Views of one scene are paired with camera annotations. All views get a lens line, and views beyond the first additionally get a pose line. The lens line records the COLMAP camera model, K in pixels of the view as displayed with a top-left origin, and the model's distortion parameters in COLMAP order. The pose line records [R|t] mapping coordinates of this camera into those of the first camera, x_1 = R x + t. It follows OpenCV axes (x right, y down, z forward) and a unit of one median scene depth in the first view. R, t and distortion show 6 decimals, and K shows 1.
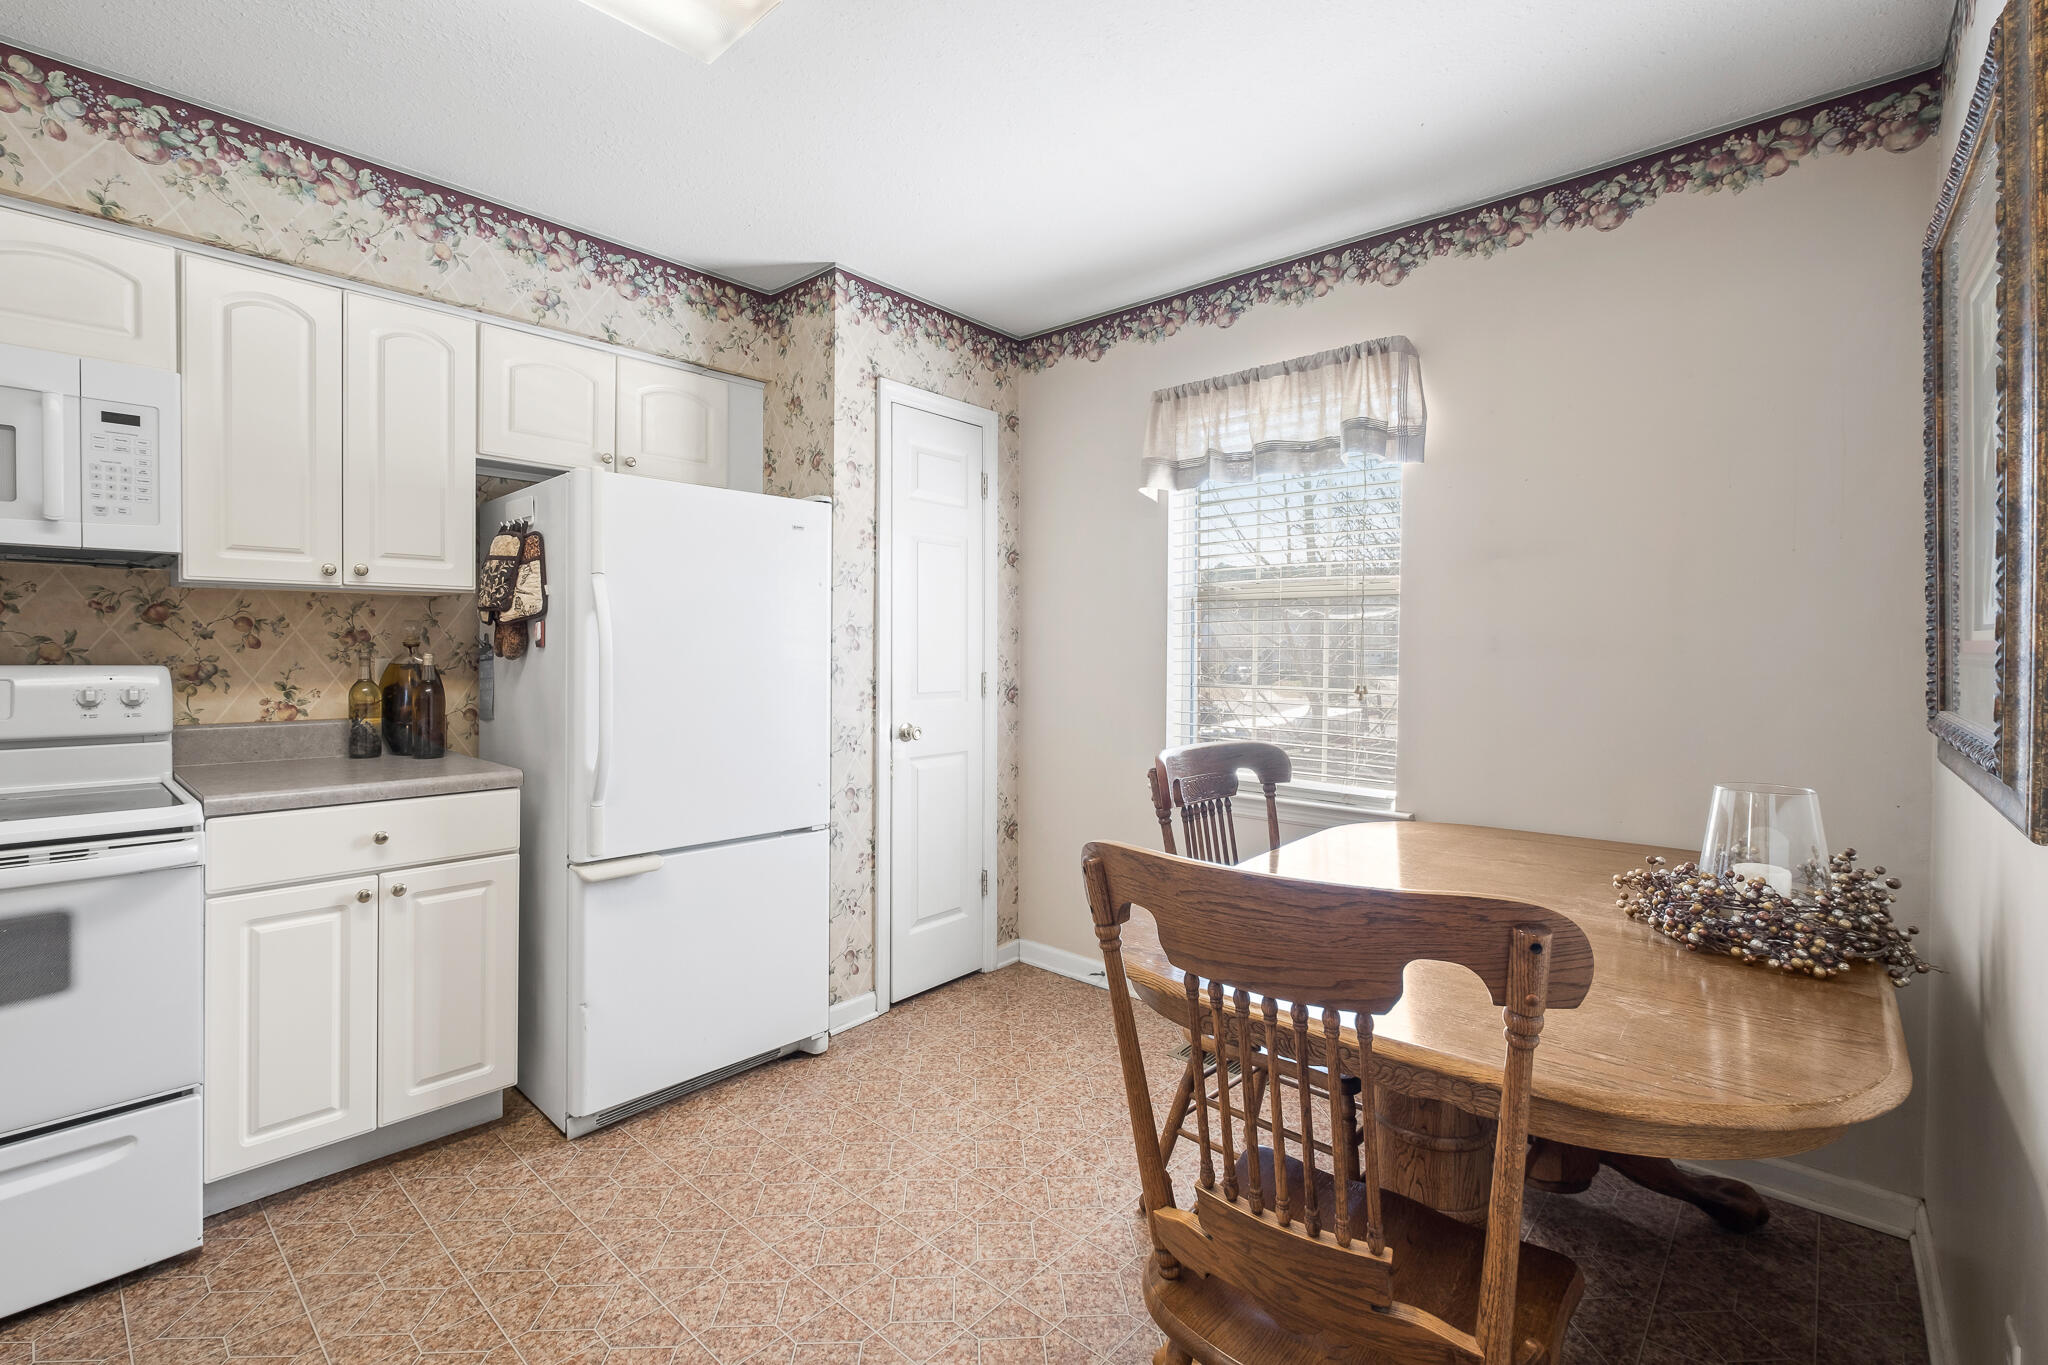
lens RADIAL K [[899.1, 0, 1021.4], [0, 899.1, 663.0], [0, 0, 1]] dist [-0.007863, 0.001996]
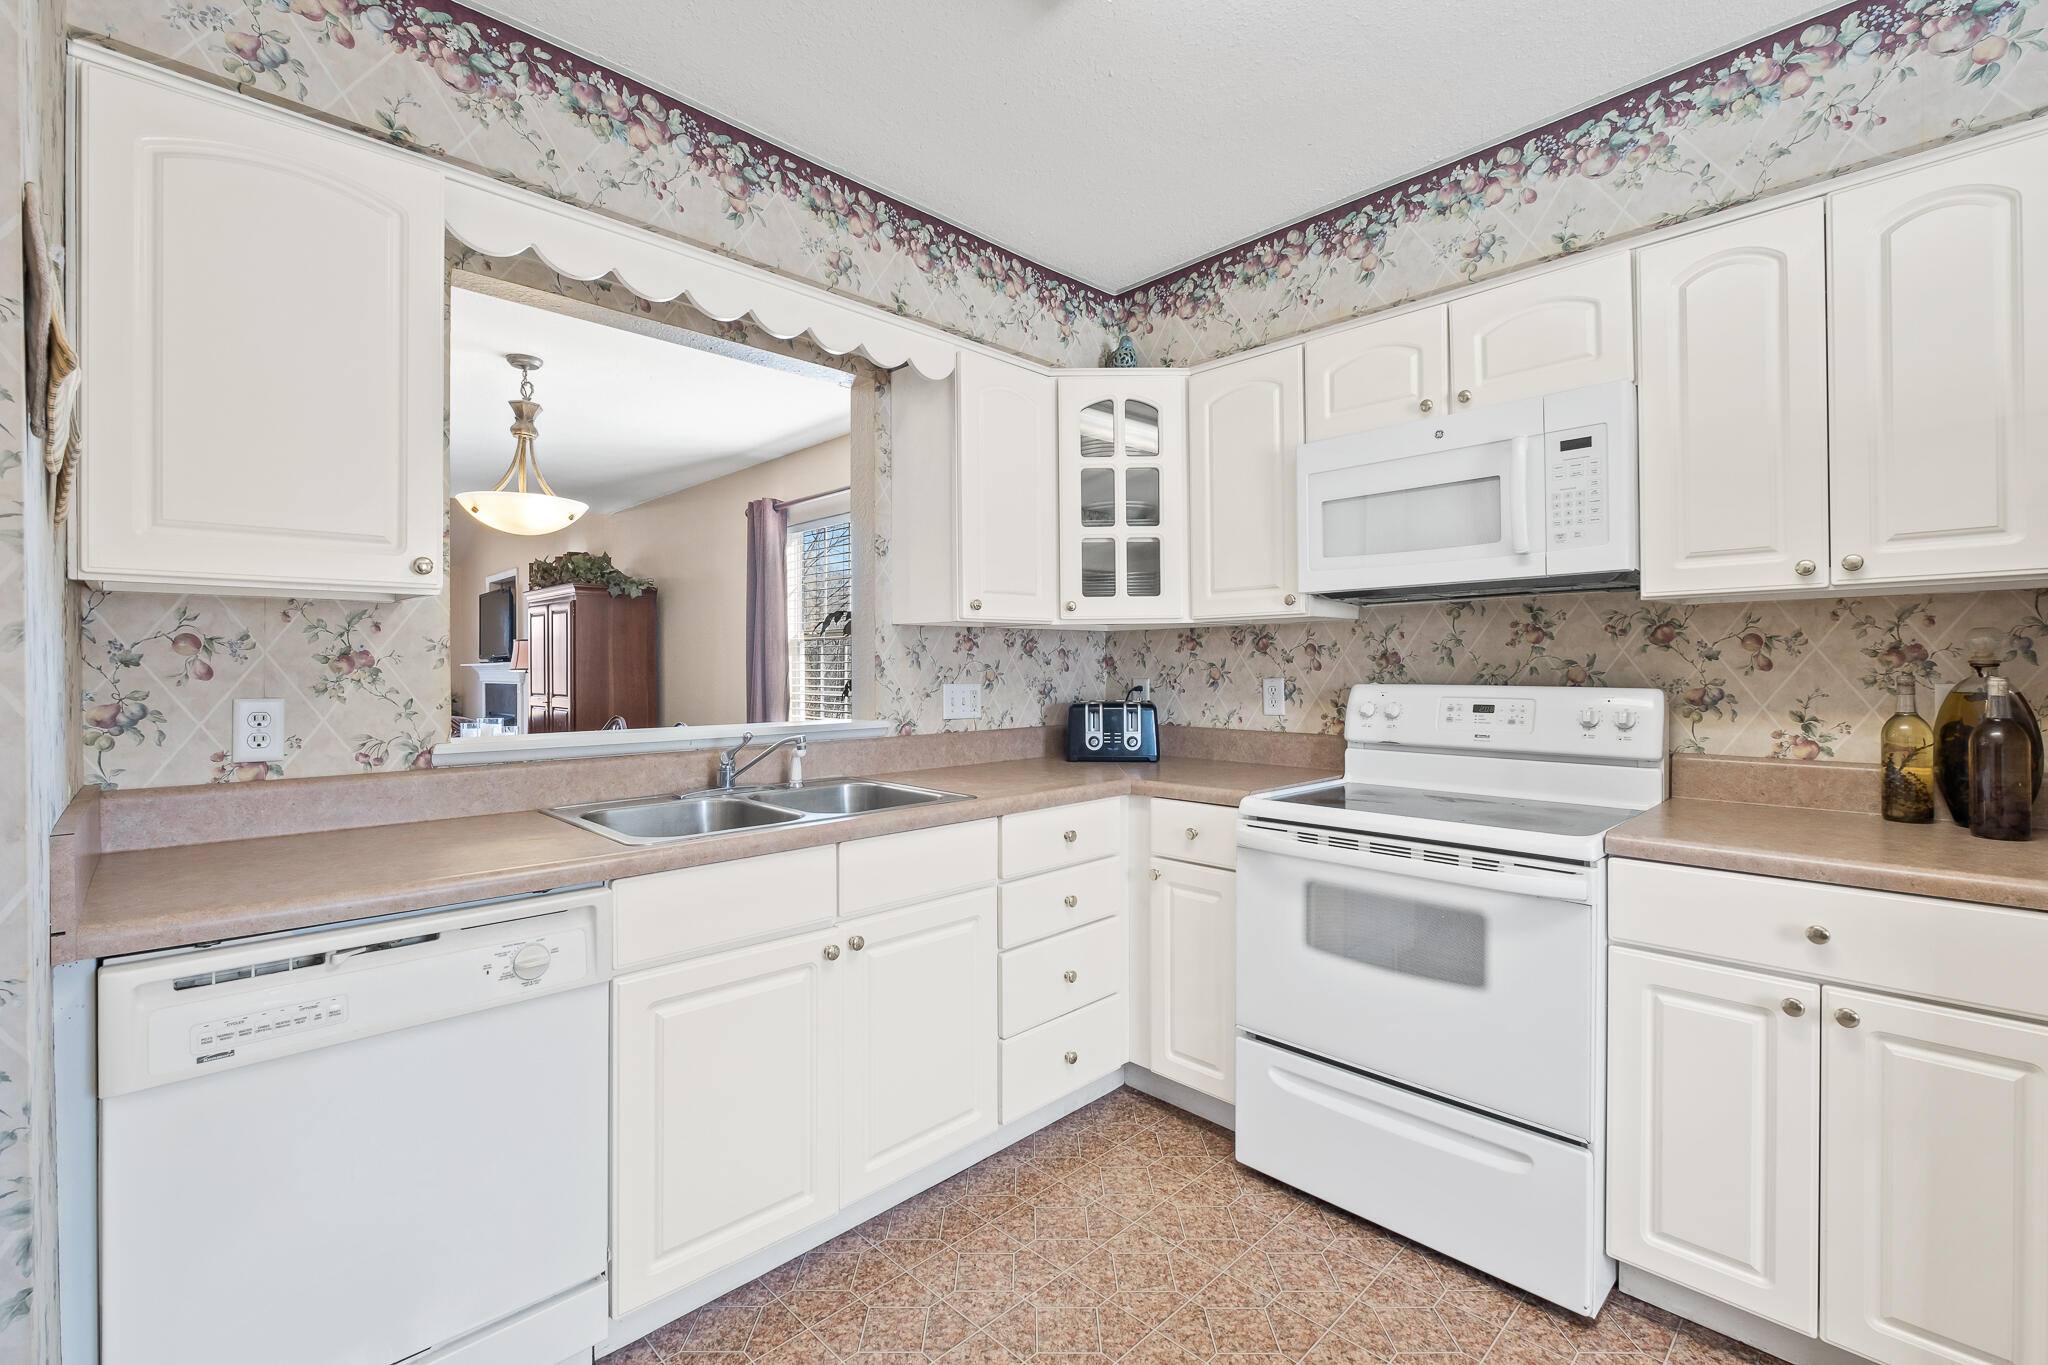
lens RADIAL K [[899.1, 0, 1026.1], [0, 899.1, 669.1], [0, 0, 1]] dist [-0.007863, 0.001996]
pose [[-0.068782, -0.005023, -0.997619, 0.039343], [-0.012695, 0.999911, -0.004160, -0.005547], [0.997551, 0.012379, -0.068840, 0.393129]]
